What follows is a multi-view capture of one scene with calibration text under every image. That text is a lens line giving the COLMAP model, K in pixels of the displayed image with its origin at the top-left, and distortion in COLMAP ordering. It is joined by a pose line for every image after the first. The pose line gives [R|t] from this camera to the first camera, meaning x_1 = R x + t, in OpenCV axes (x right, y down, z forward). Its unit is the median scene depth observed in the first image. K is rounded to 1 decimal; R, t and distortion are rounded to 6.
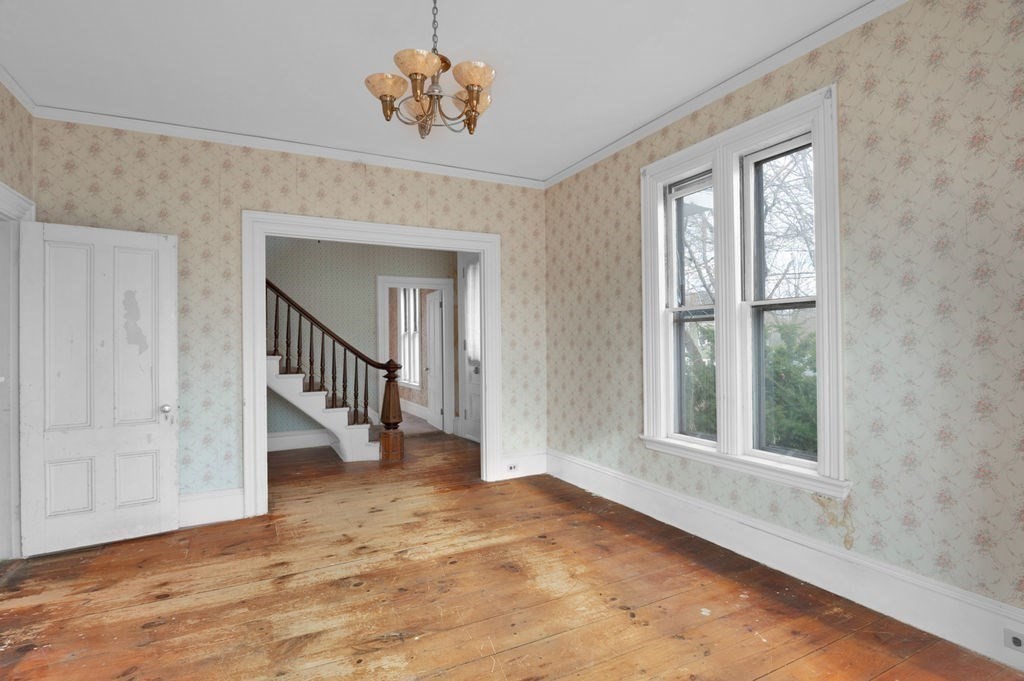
lens RADIAL K [[503.2, 0, 510.8], [0, 503.2, 338.2], [0, 0, 1]] dist [-0.015748, -0.002579]
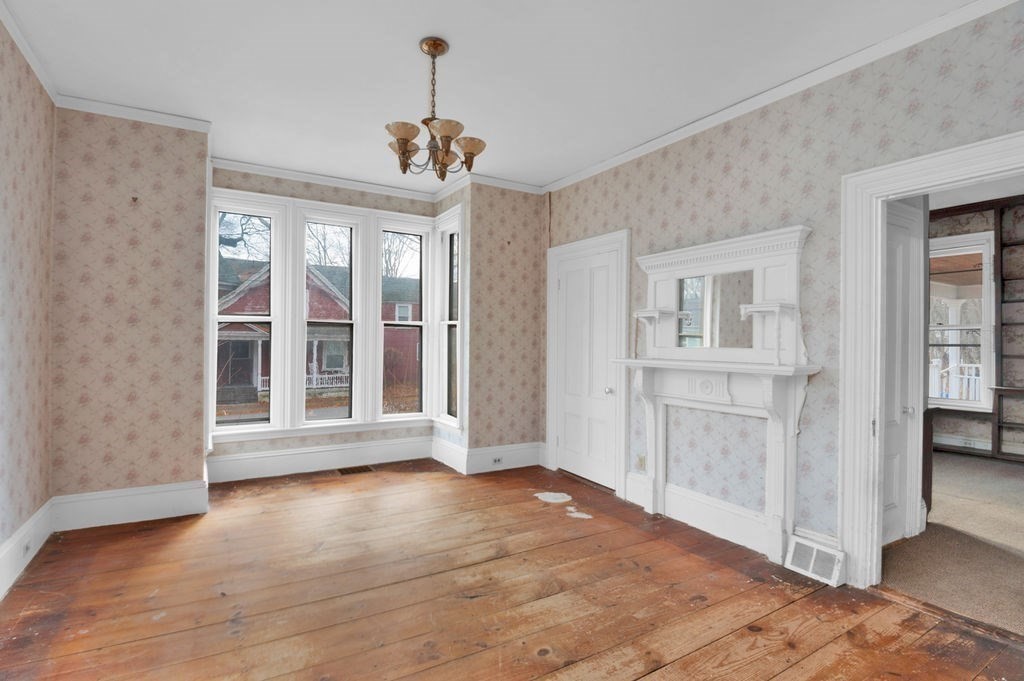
lens RADIAL K [[503.2, 0, 504.8], [0, 503.2, 341.6], [0, 0, 1]] dist [-0.015748, -0.002579]
pose [[-0.998760, 0.002382, -0.049725, -0.228848], [0.003121, 0.999886, -0.014783, 0.027786], [0.049684, -0.014920, -0.998654, 1.942043]]
